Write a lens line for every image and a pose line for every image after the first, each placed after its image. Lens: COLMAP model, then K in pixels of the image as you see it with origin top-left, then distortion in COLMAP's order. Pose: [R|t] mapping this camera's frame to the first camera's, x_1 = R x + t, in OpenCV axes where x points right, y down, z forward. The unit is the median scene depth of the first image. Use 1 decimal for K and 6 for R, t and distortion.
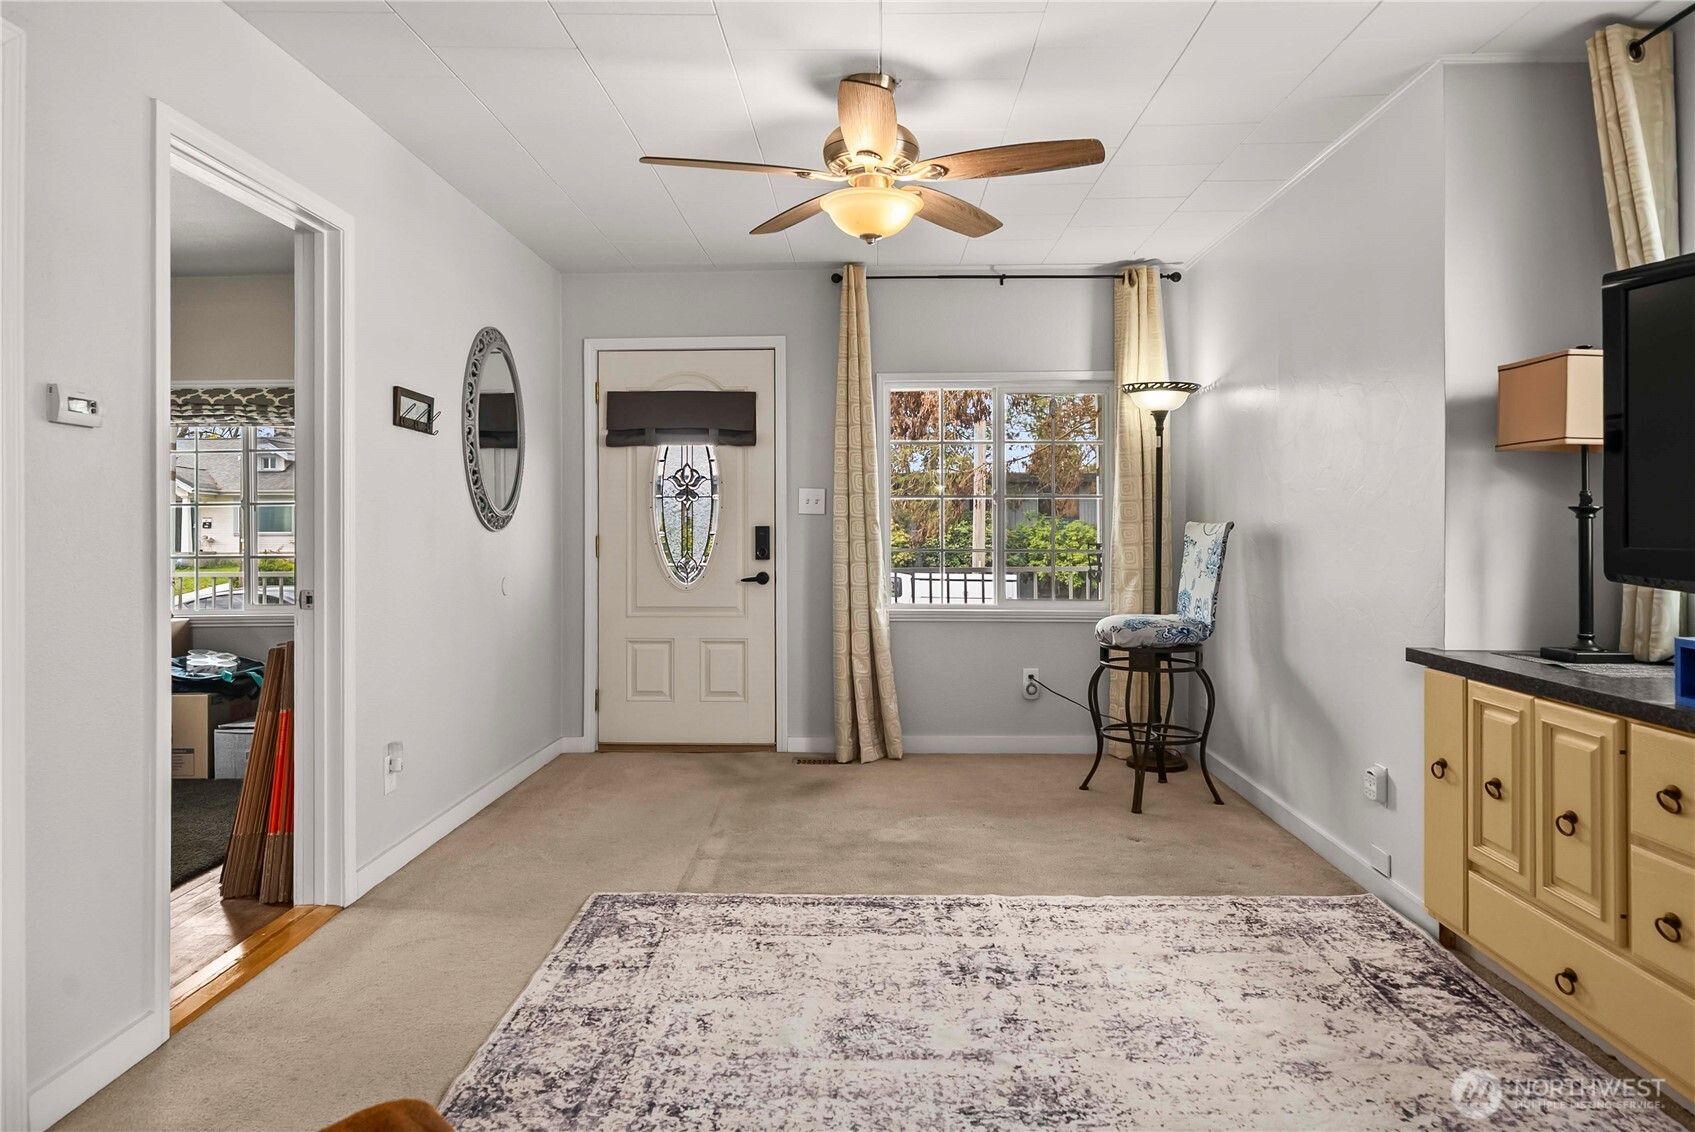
lens RADIAL K [[1097.5, 0, 849.6], [0, 1097.5, 521.9], [0, 0, 1]] dist [0.002519, -0.000530]
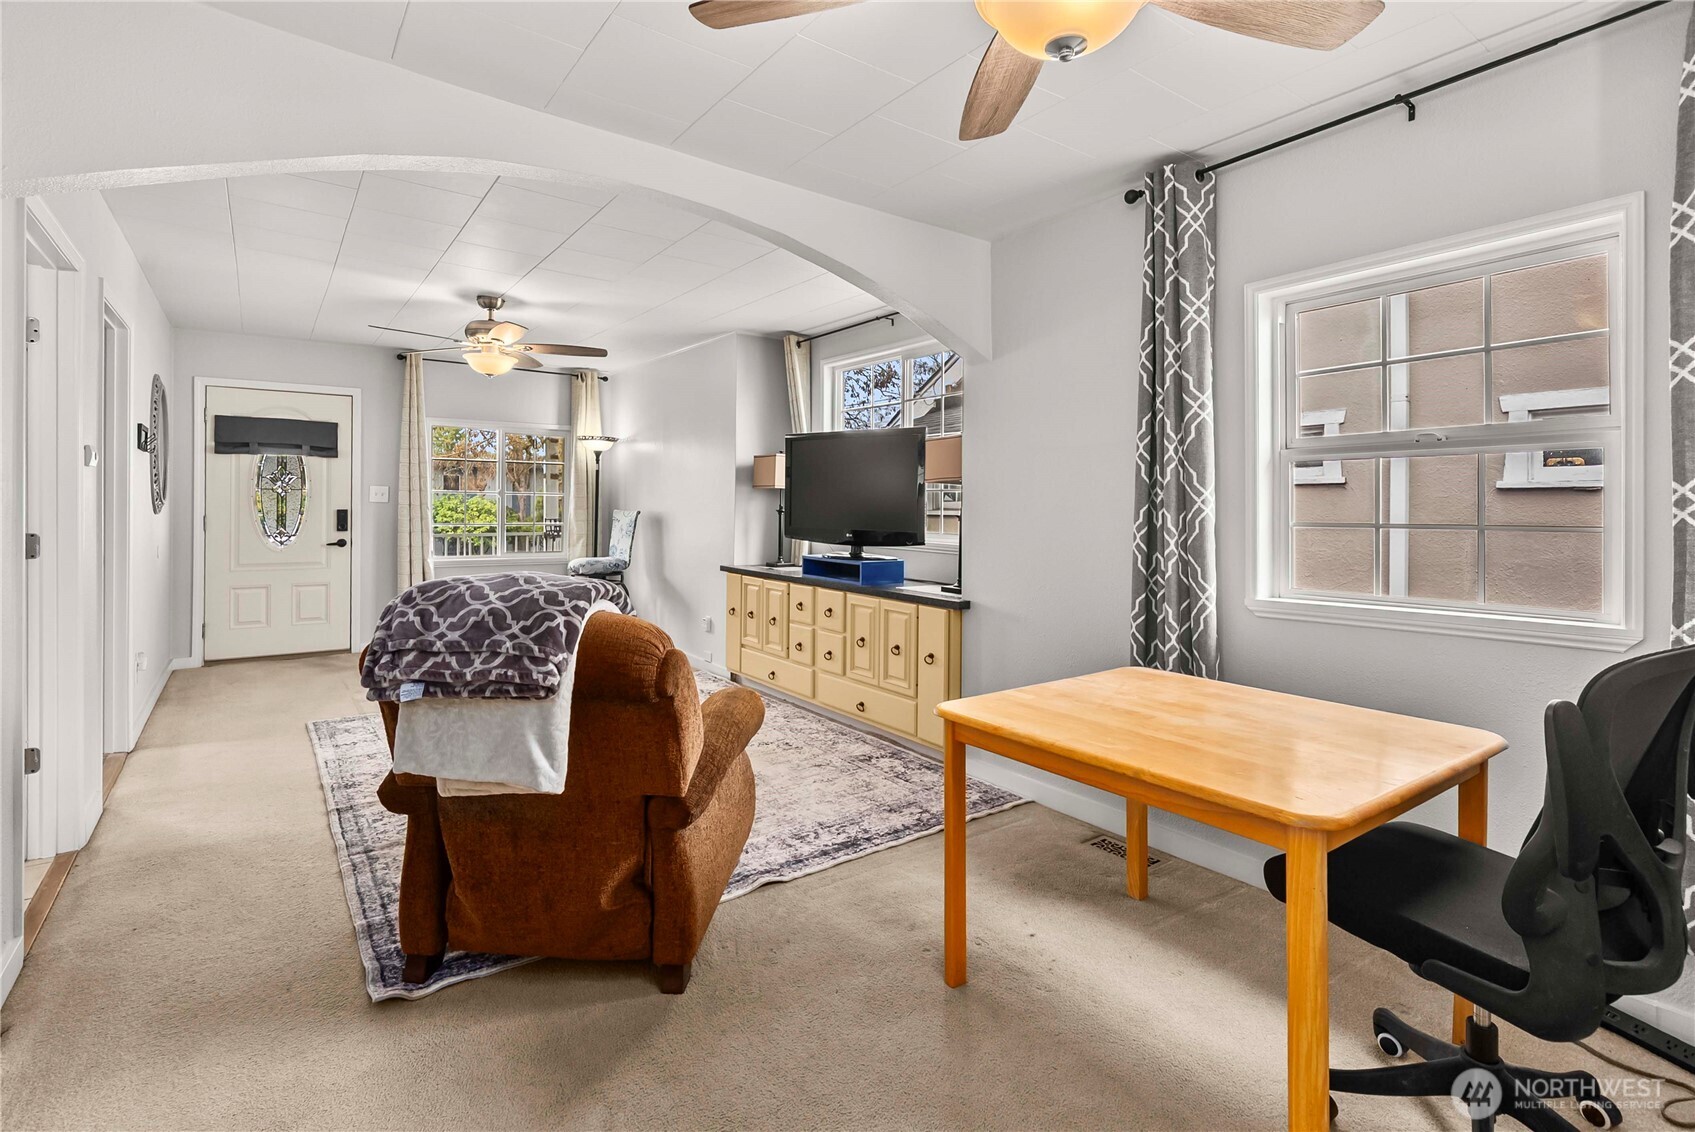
lens RADIAL K [[799.6, 0, 844.4], [0, 799.6, 509.4], [0, 0, 1]] dist [0.001621, 0.000320]
pose [[0.793791, 0.005824, 0.608163, -0.335686], [-0.015568, 0.999821, 0.010746, -0.032323], [-0.607992, -0.017999, 0.793739, -0.546814]]
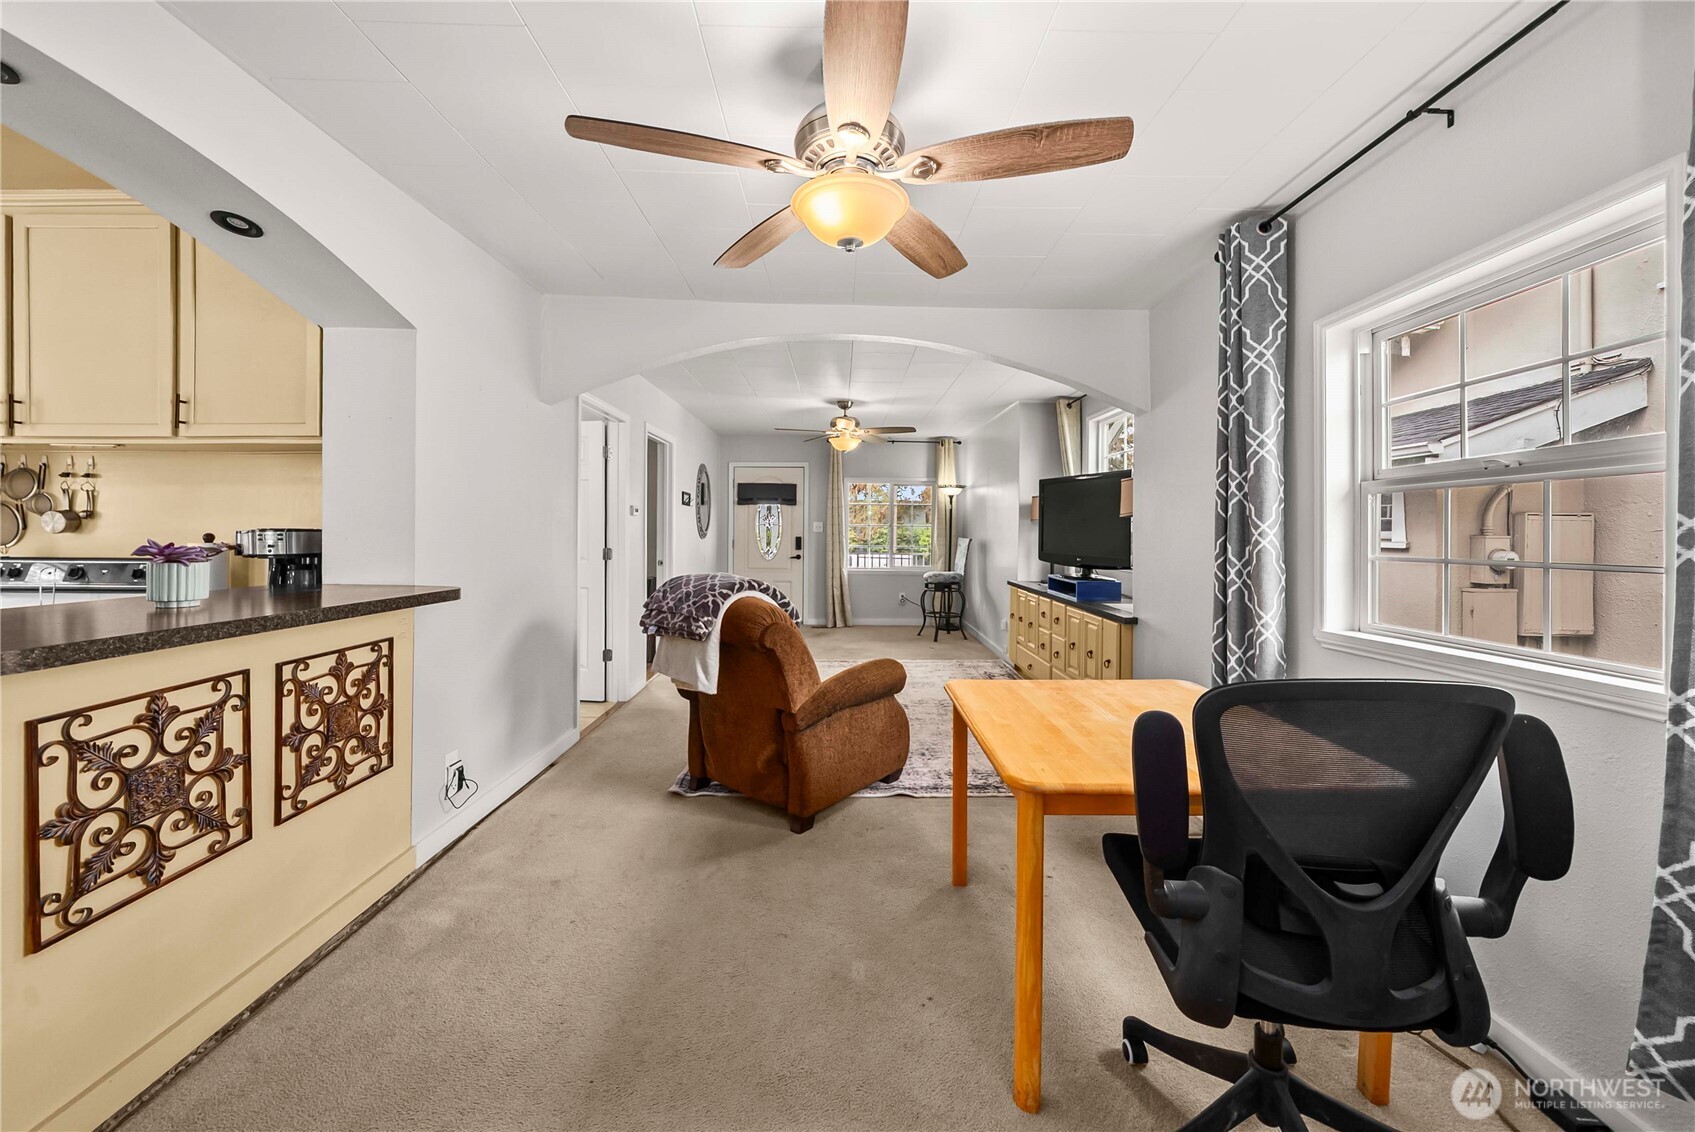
lens RADIAL K [[629.8, 0, 847.9], [0, 629.8, 534.1], [0, 0, 1]] dist [-0.001105, -0.000161]
pose [[0.999149, 0.009939, 0.040020, -0.038880], [-0.010561, 0.999826, 0.015359, -0.042337], [-0.039860, -0.015769, 0.999081, -0.773974]]
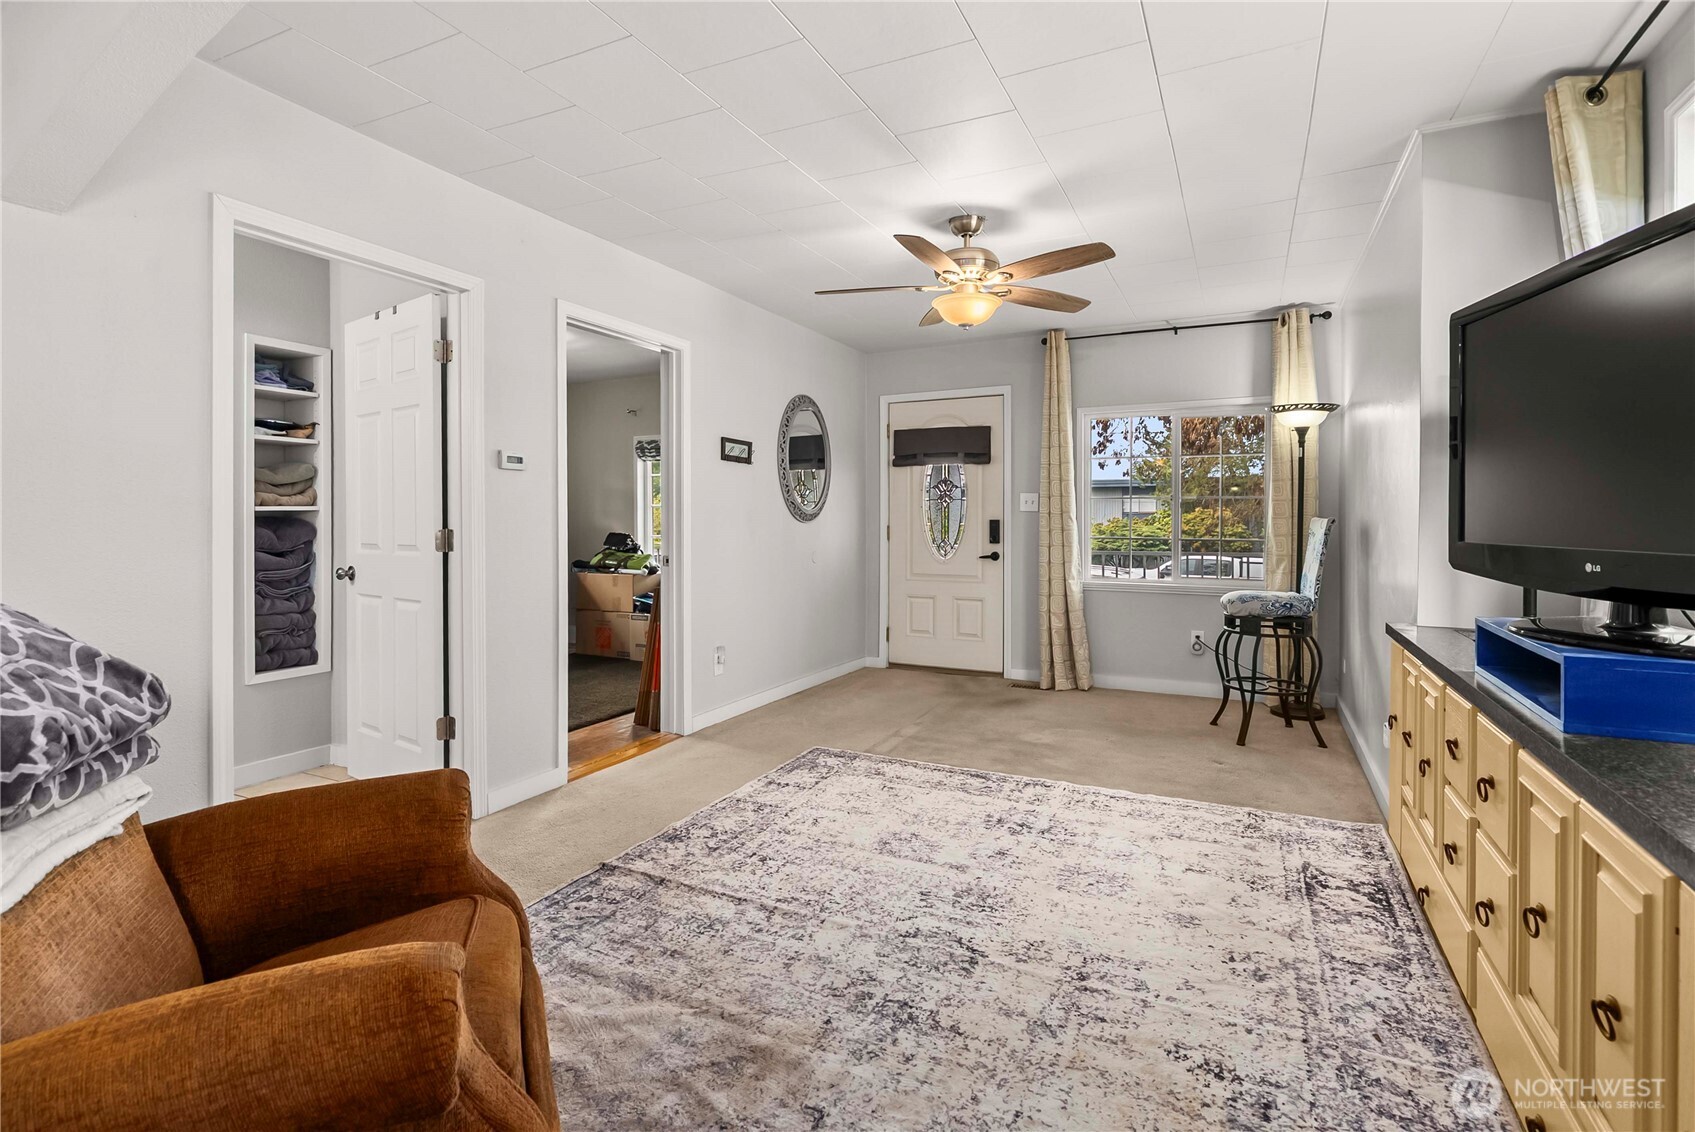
lens RADIAL K [[807.9, 0, 846.2], [0, 807.9, 530.9], [0, 0, 1]] dist [0.000750, 0.000644]
pose [[0.906027, 0.009123, -0.423122, 0.313044], [-0.000894, 0.999807, 0.019642, -0.003583], [0.423219, -0.017418, 0.905860, -0.056029]]
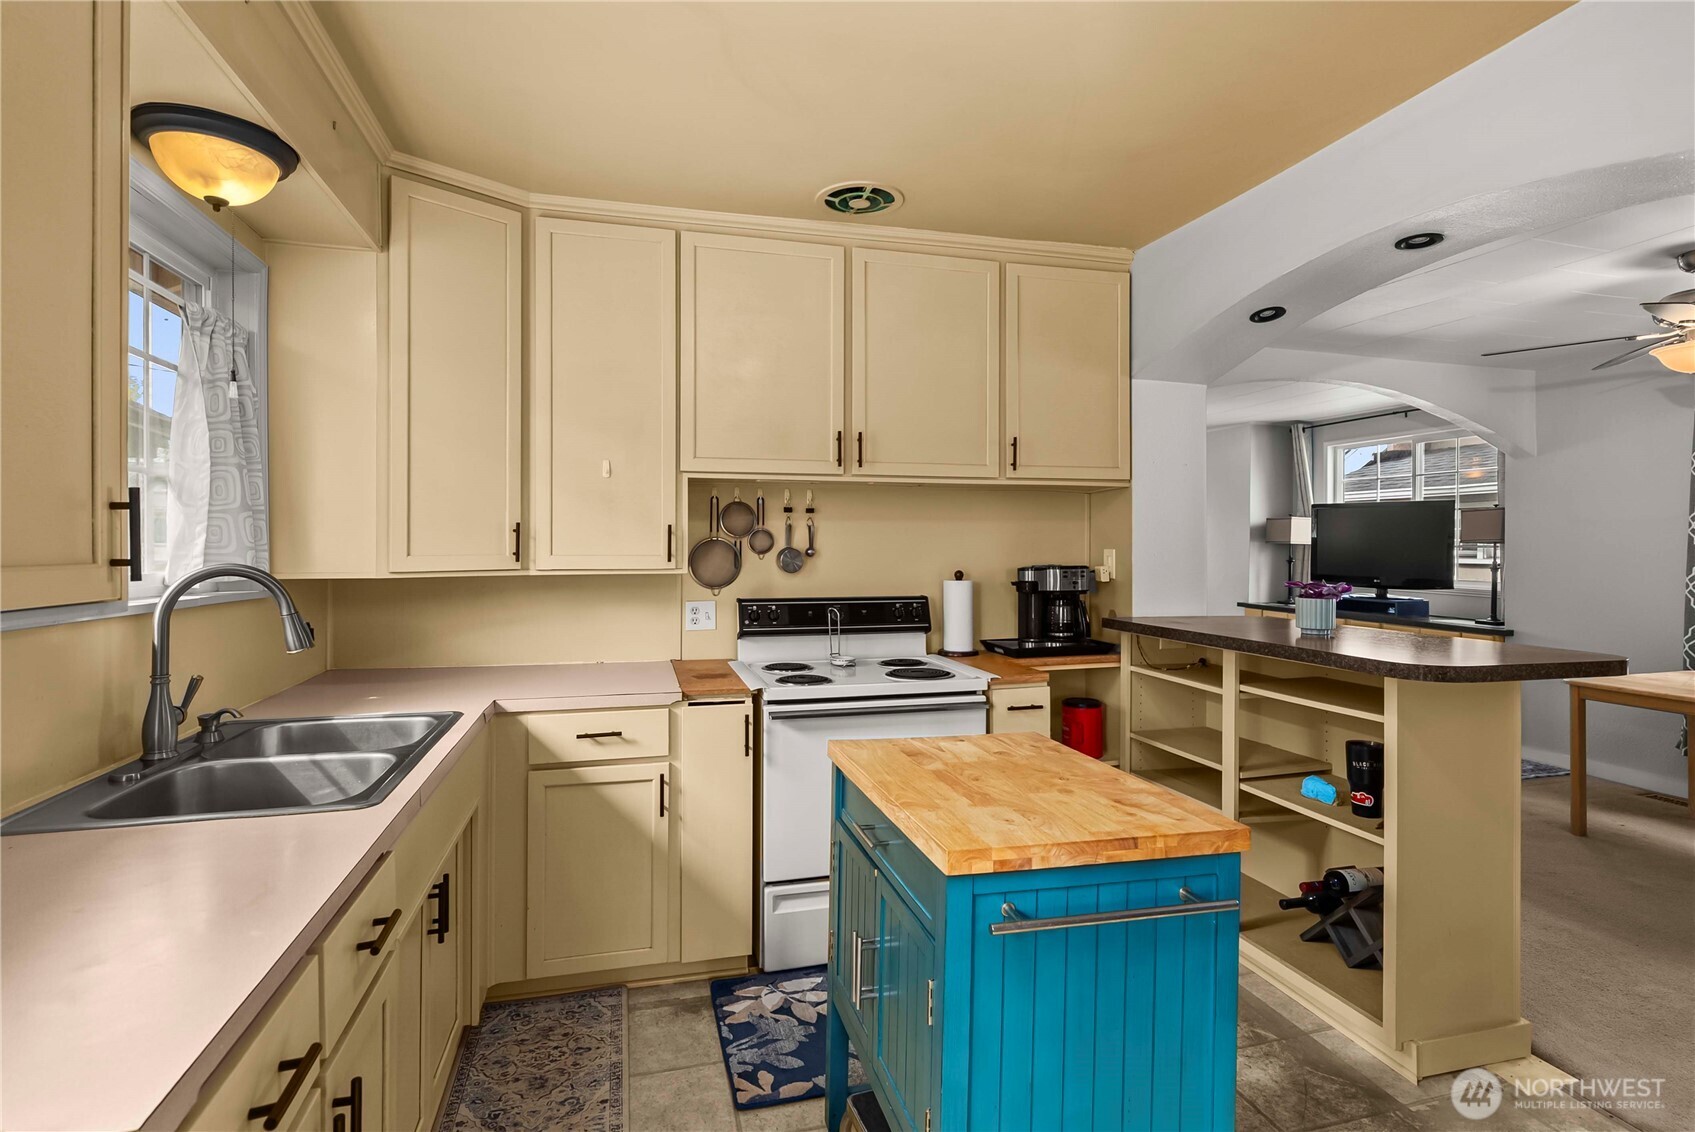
lens RADIAL K [[820.4, 0, 850.1], [0, 820.4, 549.2], [0, 0, 1]] dist [-0.001824, -0.000375]
pose [[0.955647, 0.003937, 0.294490, -1.183121], [-0.009173, 0.999823, 0.016399, -0.064123], [-0.294373, -0.018373, 0.955514, -0.888448]]
